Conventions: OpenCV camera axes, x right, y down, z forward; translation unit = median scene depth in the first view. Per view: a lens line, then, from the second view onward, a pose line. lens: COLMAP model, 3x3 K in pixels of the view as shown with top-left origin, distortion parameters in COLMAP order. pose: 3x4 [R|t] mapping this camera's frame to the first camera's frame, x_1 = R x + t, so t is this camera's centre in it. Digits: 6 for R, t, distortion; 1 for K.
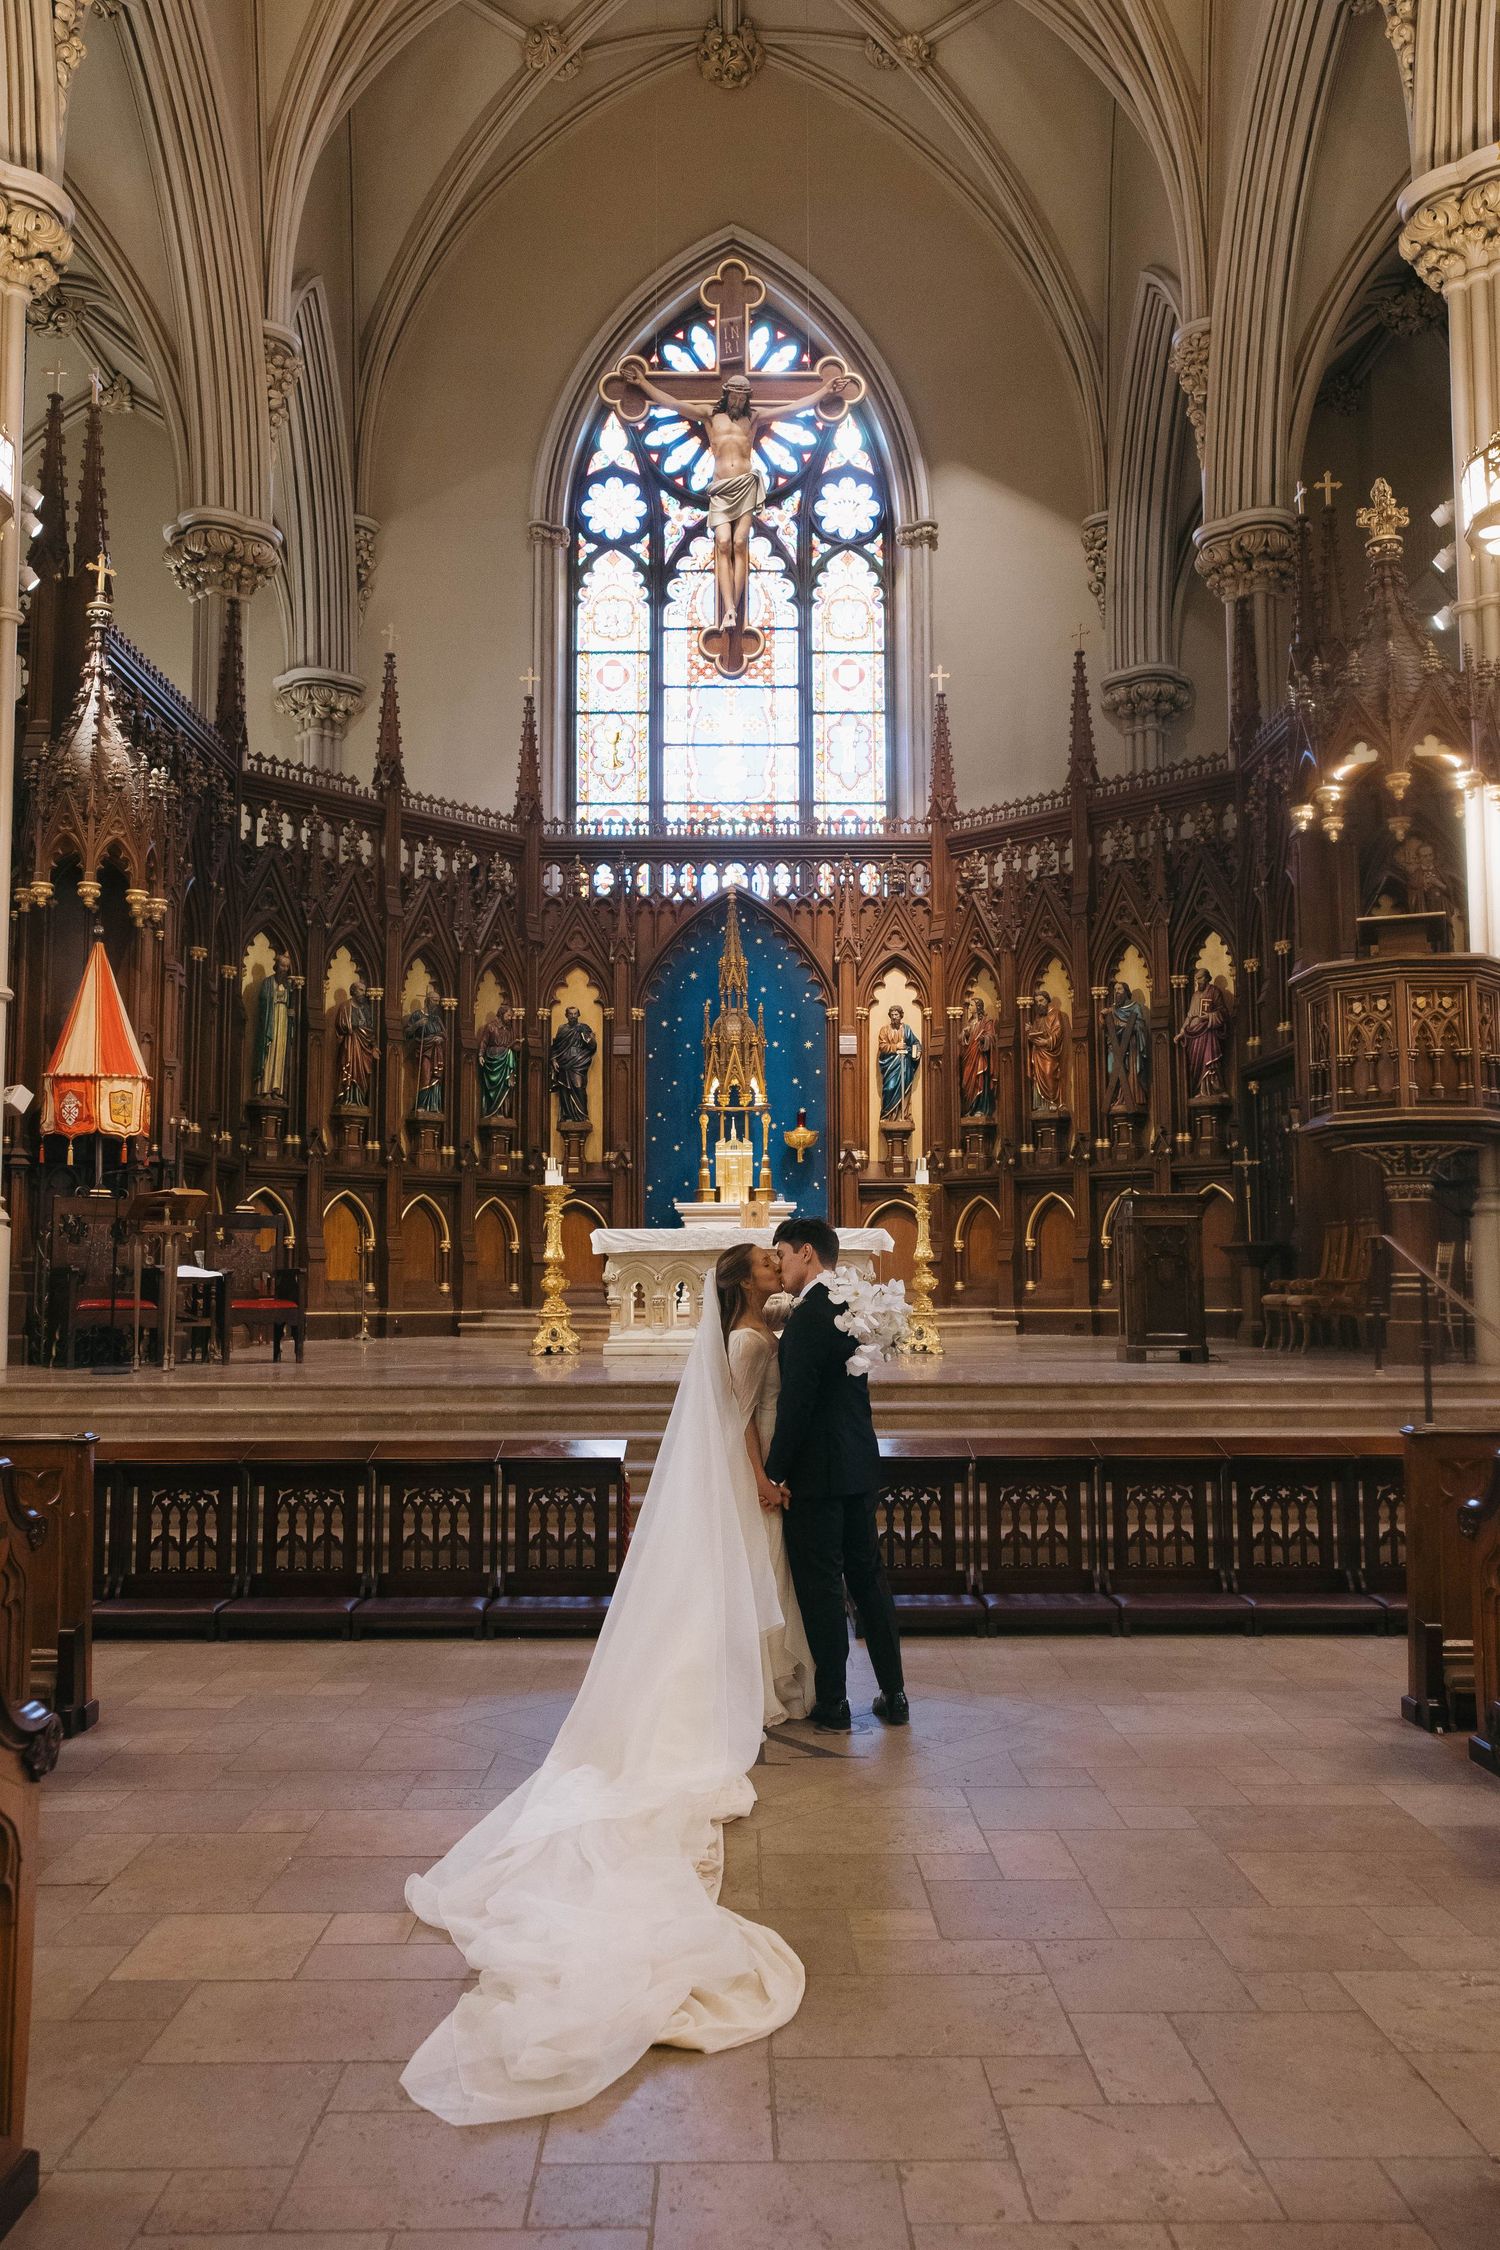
lens RADIAL K [[1761.2, 0, 750.0], [0, 1761.2, 1125.0], [0, 0, 1]] dist [-0.002436, 0.016160]
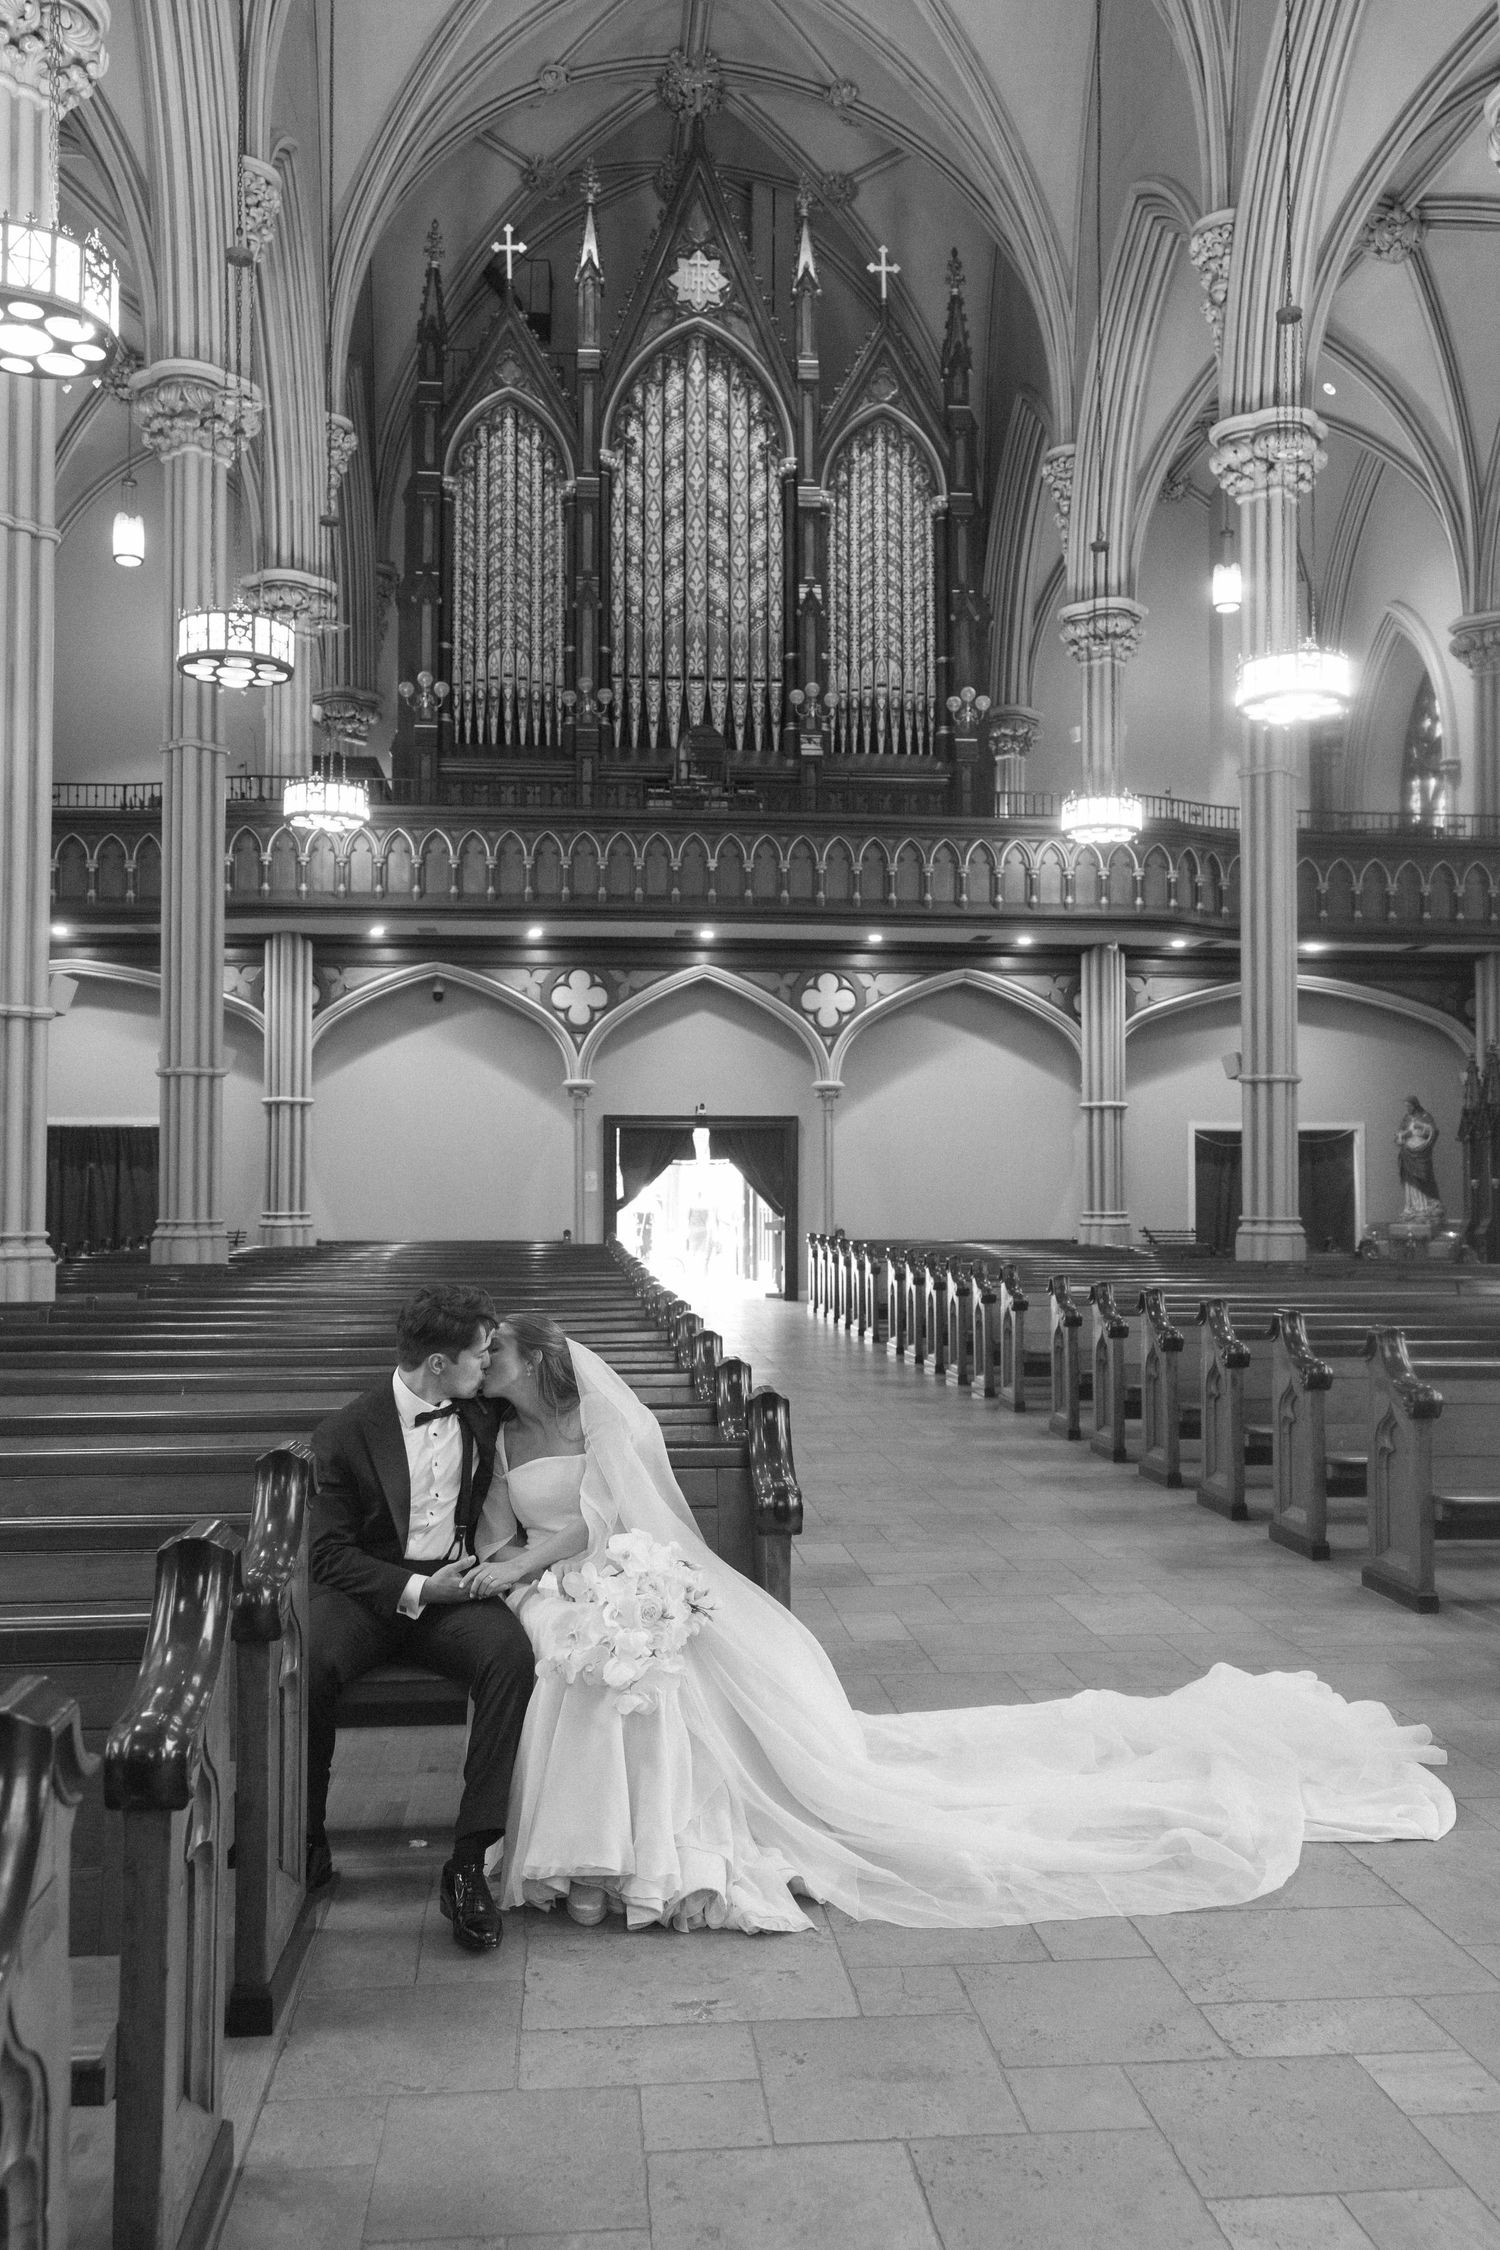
lens RADIAL K [[1761.2, 0, 750.0], [0, 1761.2, 1125.0], [0, 0, 1]] dist [-0.002436, 0.016160]
pose [[-0.996116, 0.000110, -0.088049, 0.094318], [0.011385, 0.991765, -0.127566, 0.035321], [0.087310, -0.128073, -0.987914, 0.387982]]
